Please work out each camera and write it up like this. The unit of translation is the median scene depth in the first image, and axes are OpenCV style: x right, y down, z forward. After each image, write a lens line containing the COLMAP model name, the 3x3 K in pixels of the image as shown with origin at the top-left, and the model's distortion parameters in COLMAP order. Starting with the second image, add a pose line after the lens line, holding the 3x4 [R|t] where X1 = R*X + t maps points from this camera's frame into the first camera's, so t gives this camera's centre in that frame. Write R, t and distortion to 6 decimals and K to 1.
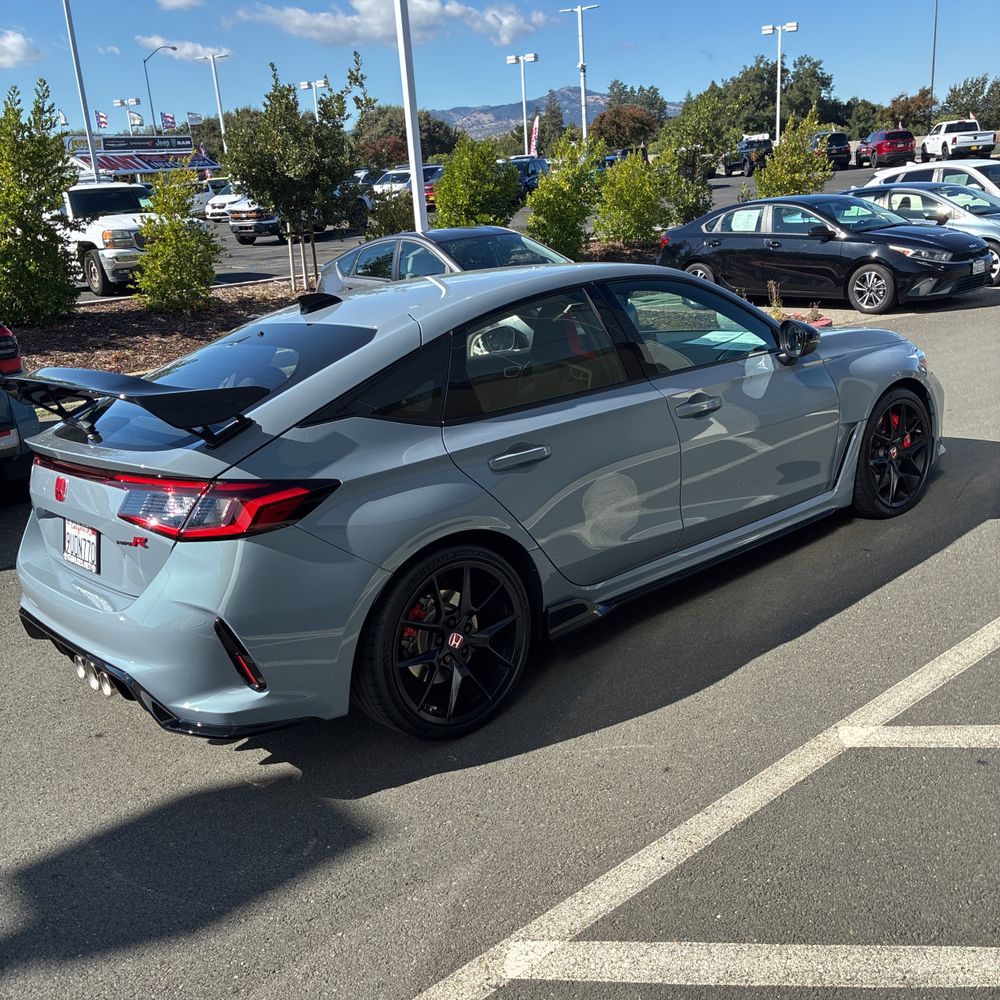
lens RADIAL K [[1011.9, 0, 502.7], [0, 1011.9, 497.2], [0, 0, 1]] dist [0.015016, 0.000000]
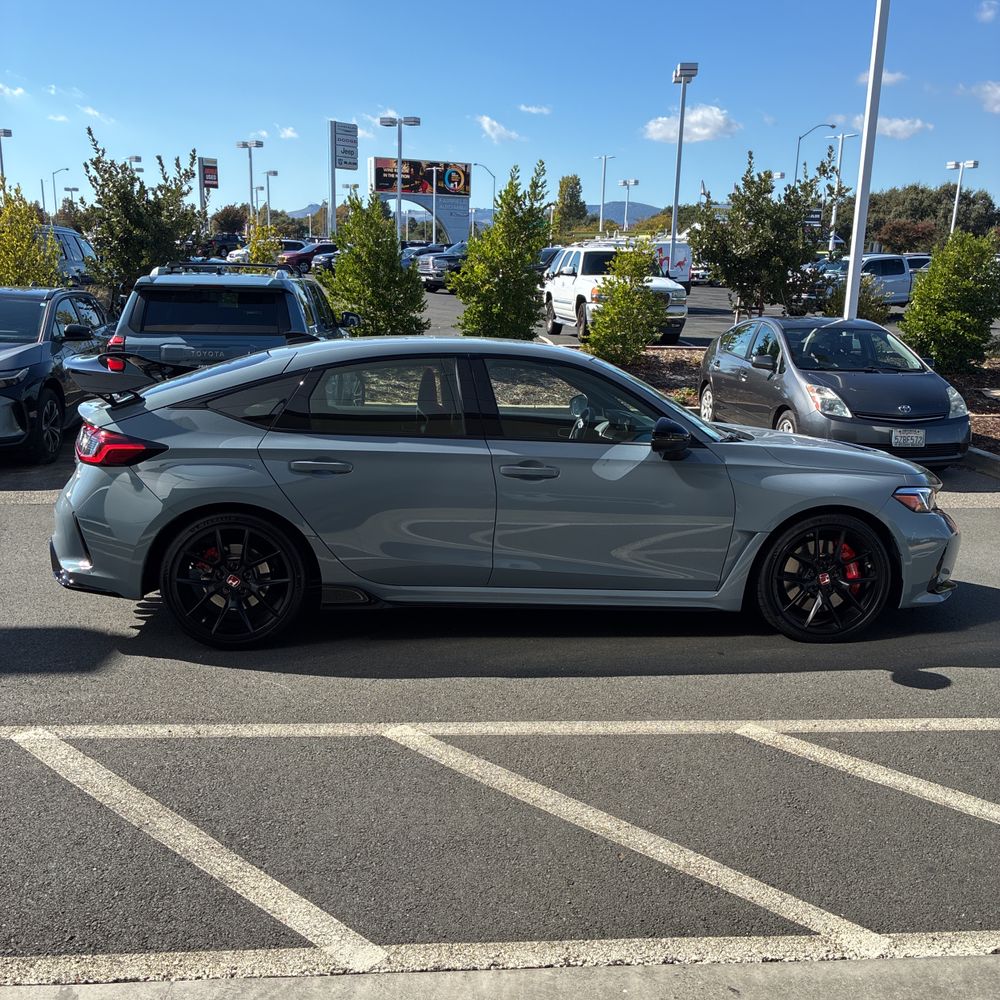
lens RADIAL K [[1011.9, 0, 493.8], [0, 1011.9, 507.0], [0, 0, 1]] dist [0.015016, 0.000000]
pose [[0.809465, 0.221928, -0.543612, 0.683176], [-0.251399, 0.967662, 0.020699, -0.052872], [0.530627, 0.119908, 0.839081, 0.002990]]
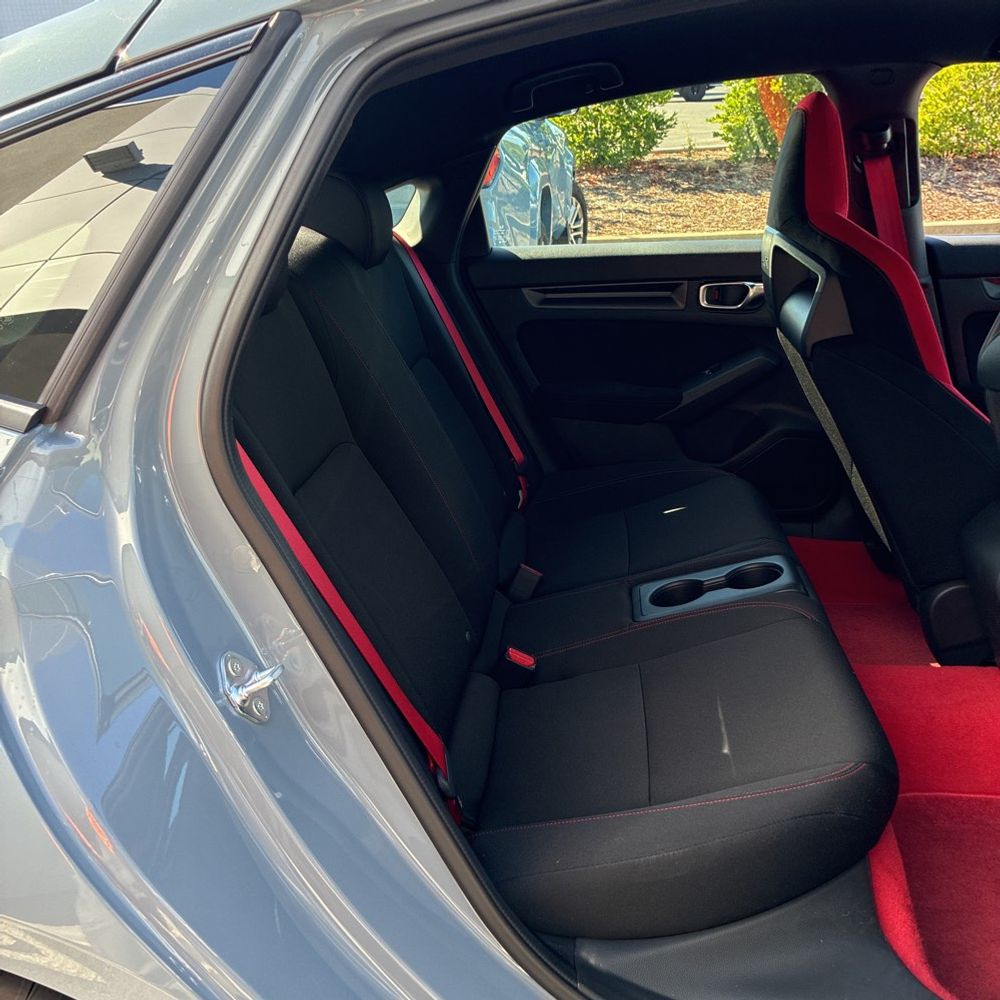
lens RADIAL K [[1011.9, 0, 492.0], [0, 1011.9, 491.7], [0, 0, 1]] dist [0.015016, 0.000000]
pose [[0.676223, 0.294812, -0.675136, 0.118892], [-0.207494, 0.955554, 0.209435, -0.091265], [0.706873, -0.001538, 0.707339, 0.647439]]
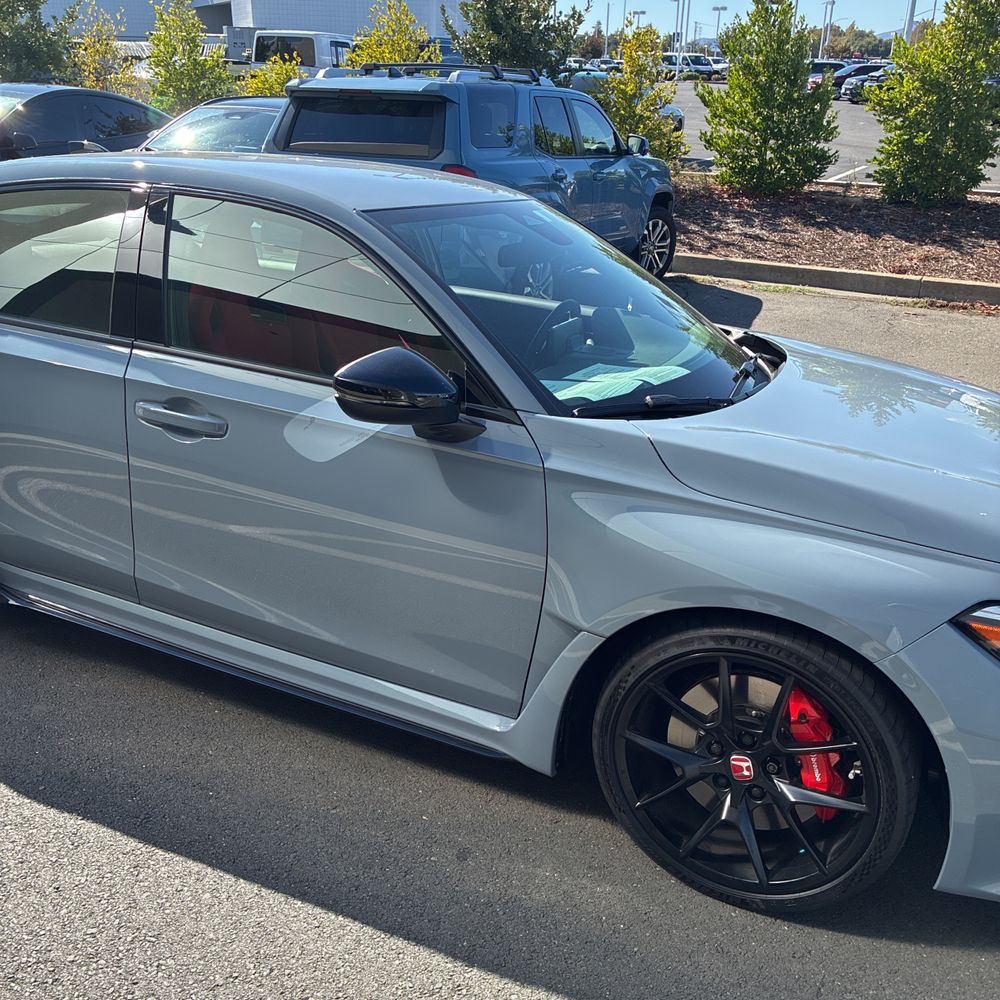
lens RADIAL K [[1011.9, 0, 495.6], [0, 1011.9, 491.6], [0, 0, 1]] dist [0.015016, 0.000000]
pose [[0.405343, 0.418252, -0.812873, 0.677815], [-0.325061, 0.897028, 0.299460, -0.253164], [0.854419, 0.142850, 0.499562, 0.732071]]
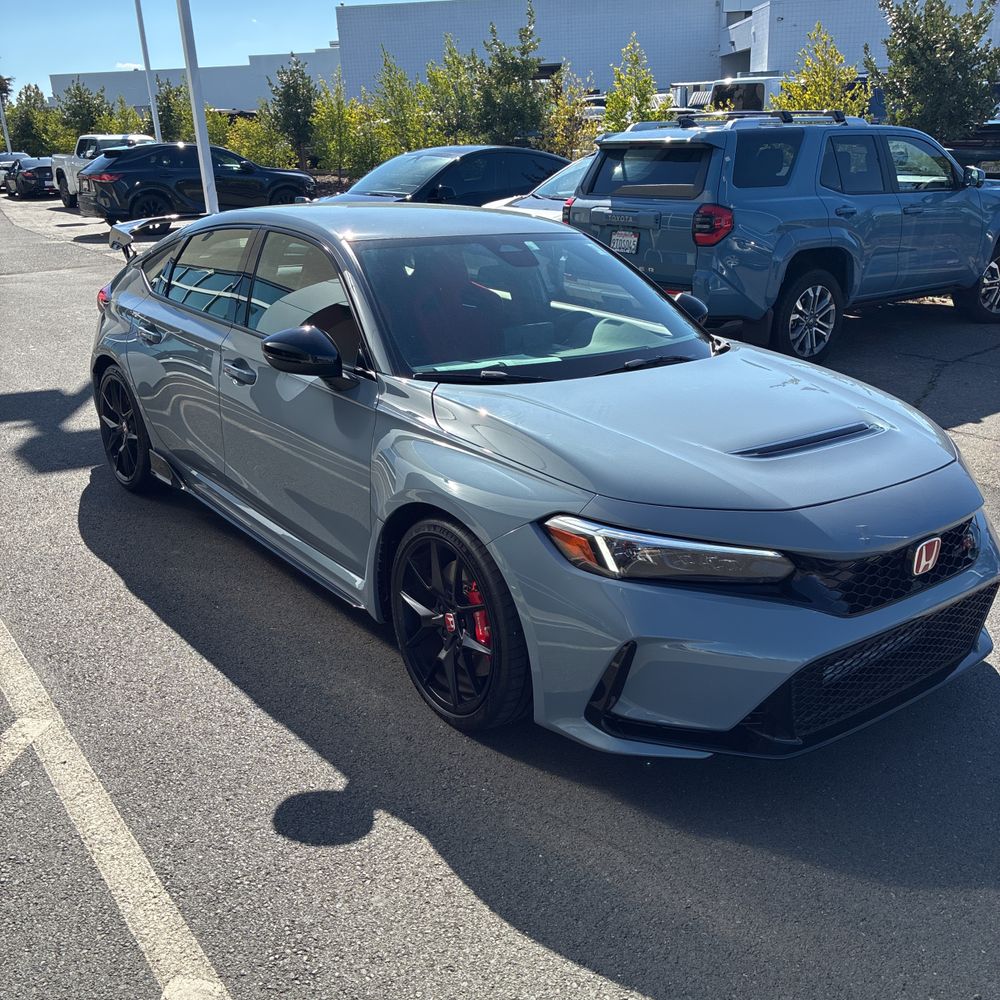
lens RADIAL K [[1011.9, 0, 494.6], [0, 1011.9, 490.1], [0, 0, 1]] dist [0.015016, 0.000000]
pose [[-0.056818, 0.406982, -0.911667, 0.958295], [-0.261373, 0.875231, 0.407006, -0.387219], [0.963564, 0.261410, 0.056645, 1.035081]]
